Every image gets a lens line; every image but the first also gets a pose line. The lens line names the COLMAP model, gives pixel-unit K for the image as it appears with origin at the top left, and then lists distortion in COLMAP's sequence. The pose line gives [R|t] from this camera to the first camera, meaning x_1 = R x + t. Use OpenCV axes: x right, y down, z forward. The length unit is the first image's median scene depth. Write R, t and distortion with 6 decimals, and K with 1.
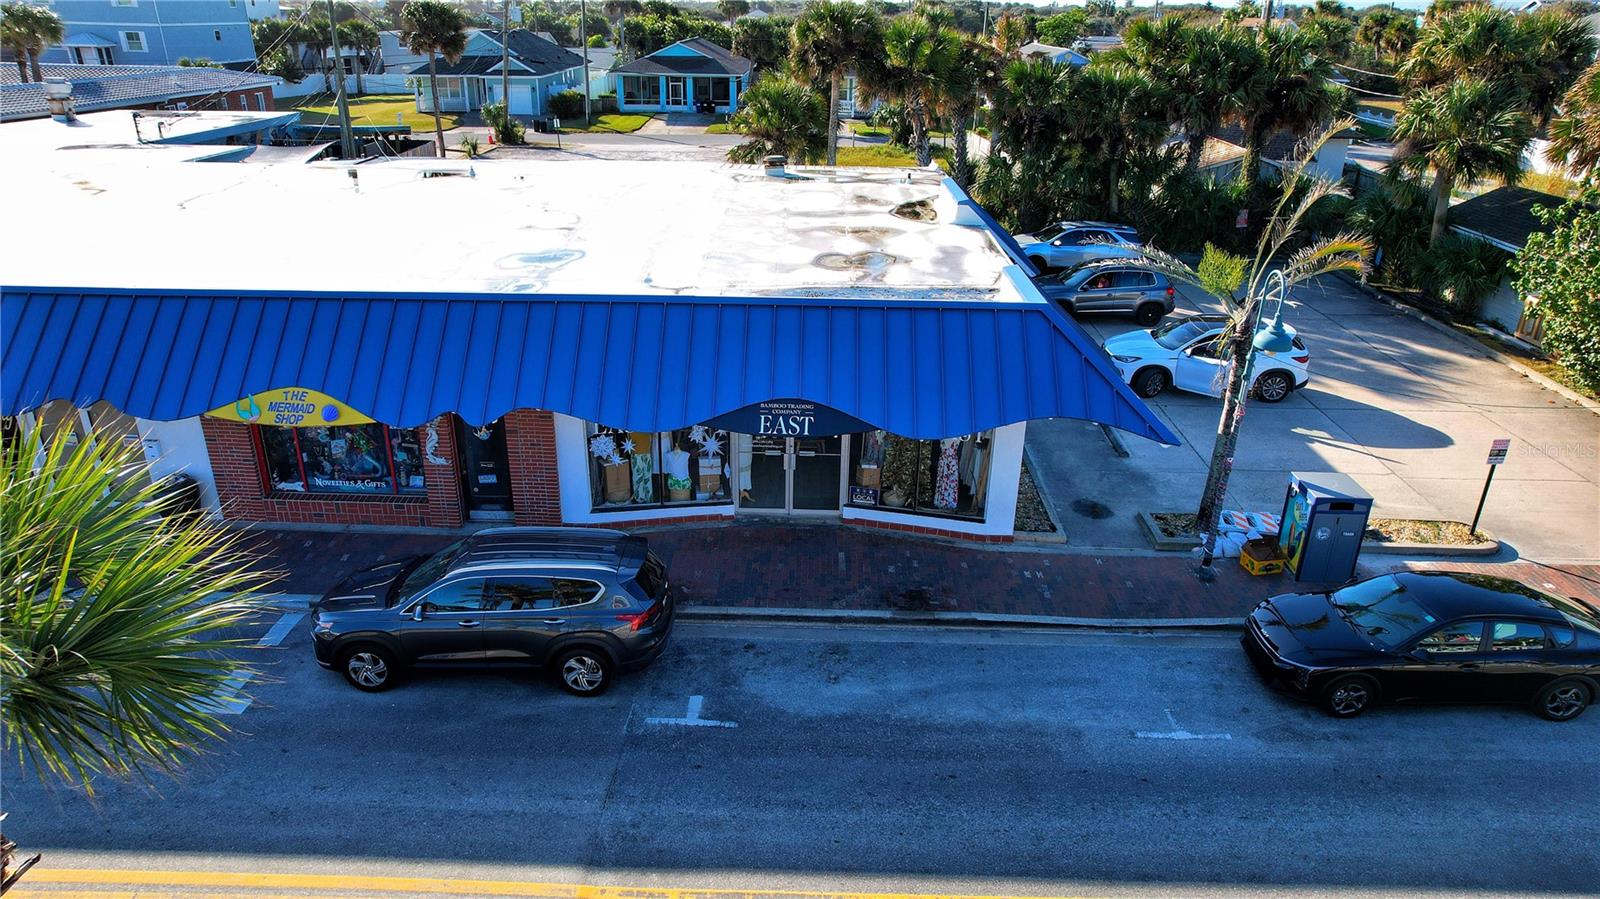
lens RADIAL K [[1018.2, 0, 797.5], [0, 1018.2, 444.5], [0, 0, 1]] dist [-0.074444, 0.059789]
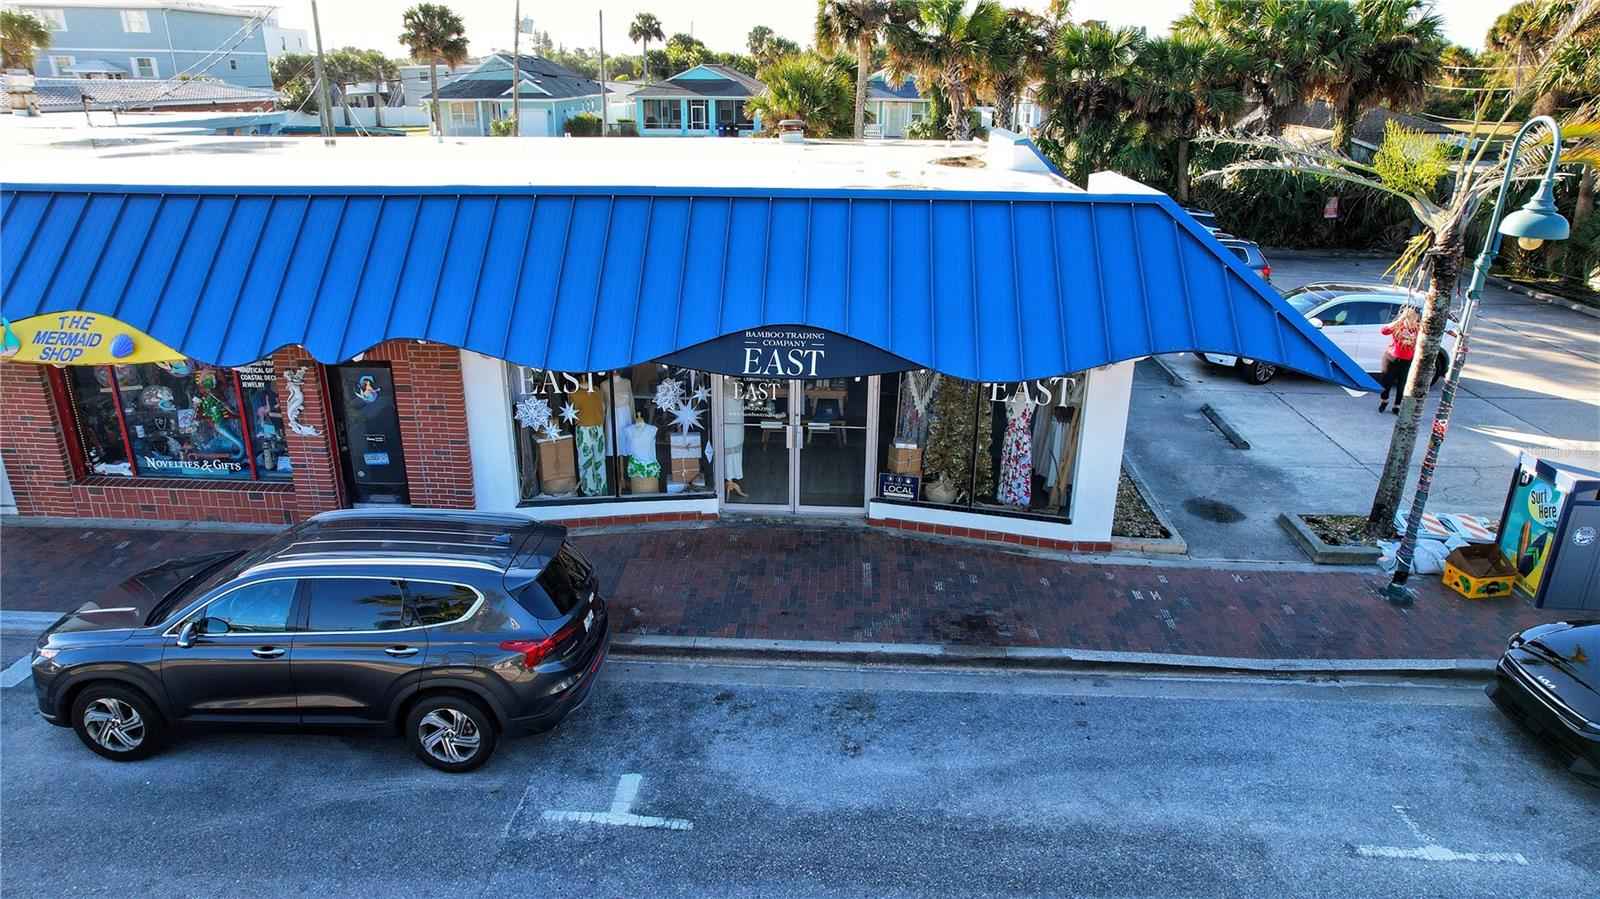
lens RADIAL K [[1018.2, 0, 795.4], [0, 1018.2, 448.0], [0, 0, 1]] dist [-0.074444, 0.059789]
pose [[0.999501, 0.003283, -0.031423, 0.015640], [-0.004827, 0.998778, -0.049189, 0.060939], [0.031223, 0.049316, 0.998295, 0.292832]]
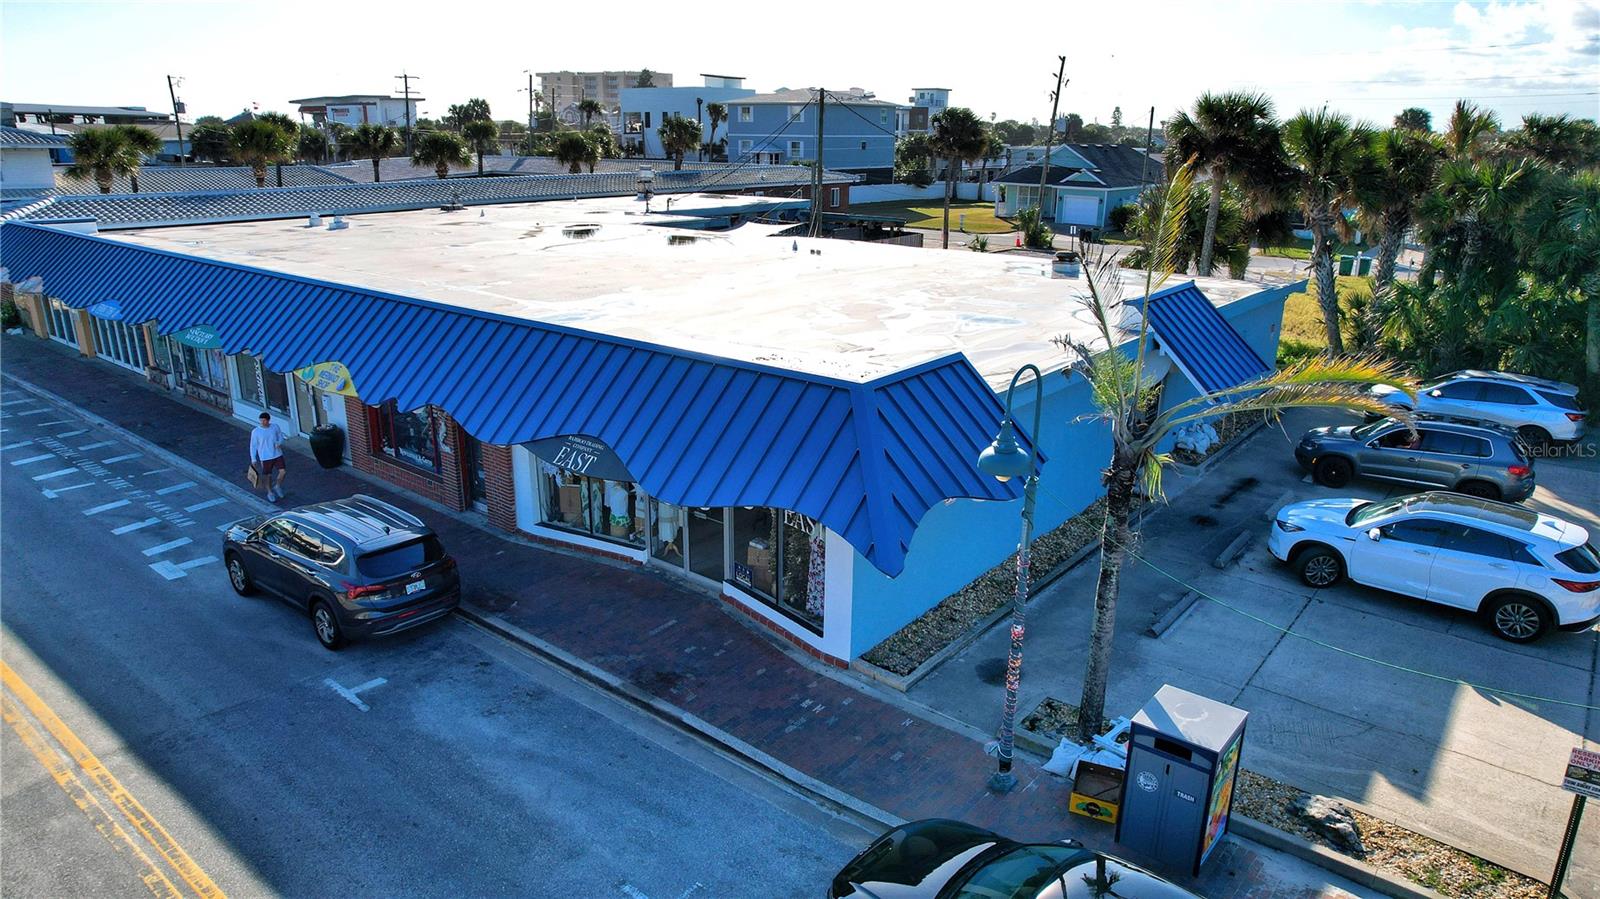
lens RADIAL K [[1018.2, 0, 806.6], [0, 1018.2, 451.5], [0, 0, 1]] dist [-0.074444, 0.059789]
pose [[0.791443, 0.177142, -0.585012, 0.648003], [-0.239543, 0.970415, -0.030227, -0.044915], [0.562350, 0.164058, 0.810461, 0.282330]]
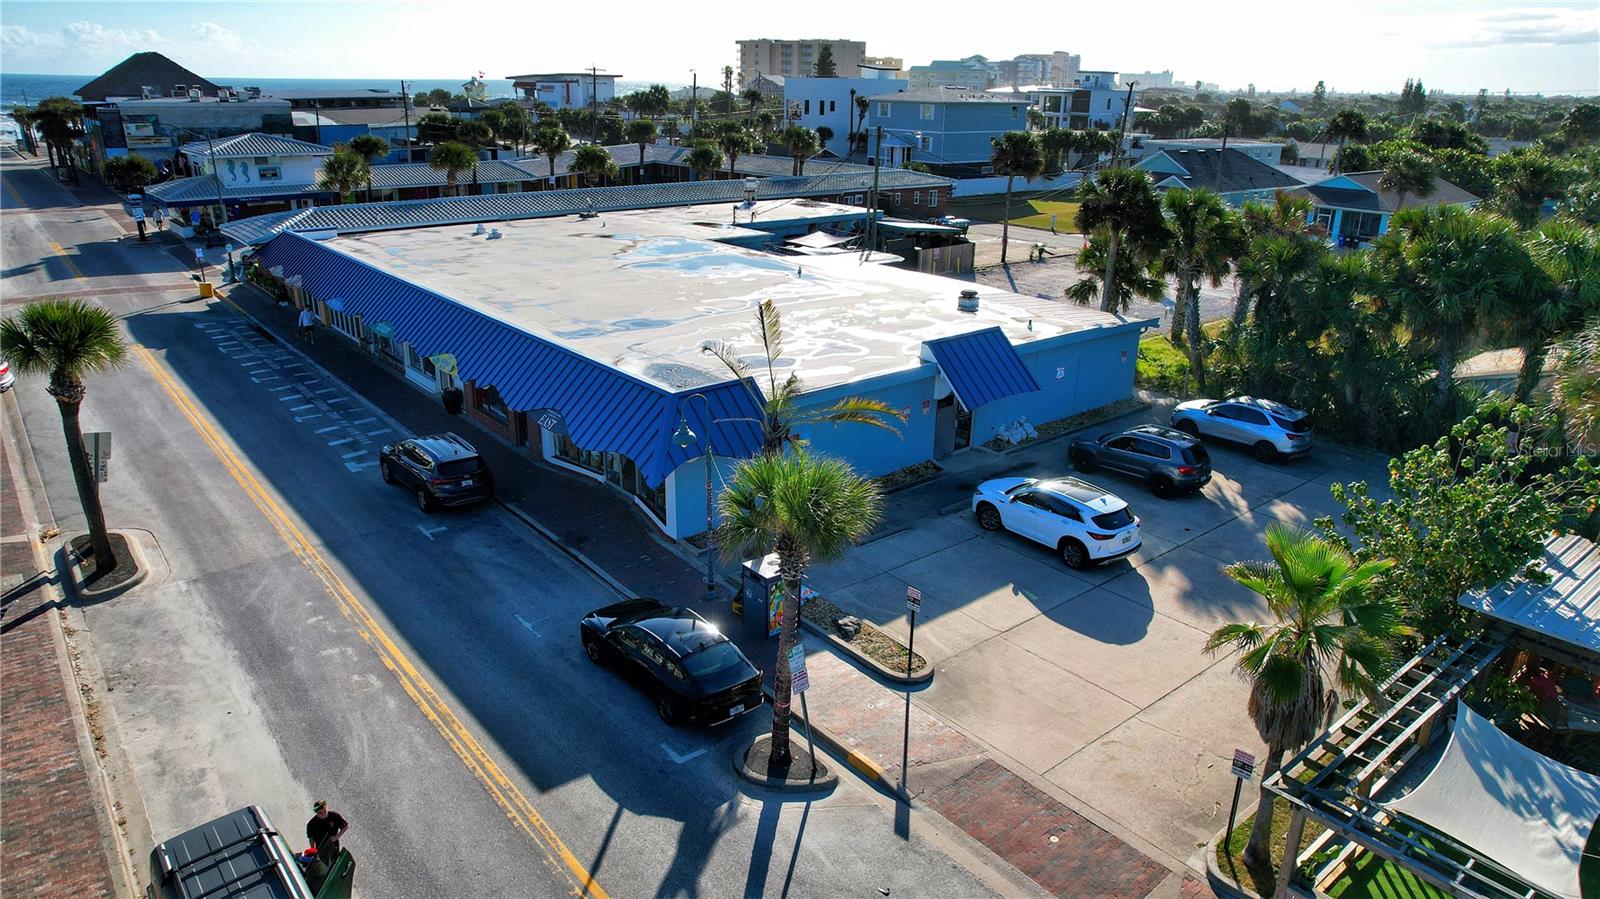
lens RADIAL K [[1018.2, 0, 806.2], [0, 1018.2, 448.2], [0, 0, 1]] dist [-0.074444, 0.059789]
pose [[0.658106, 0.250092, -0.710176, 1.426013], [-0.303525, 0.951307, 0.053737, -0.189738], [0.689034, 0.180191, 0.701971, 0.023790]]
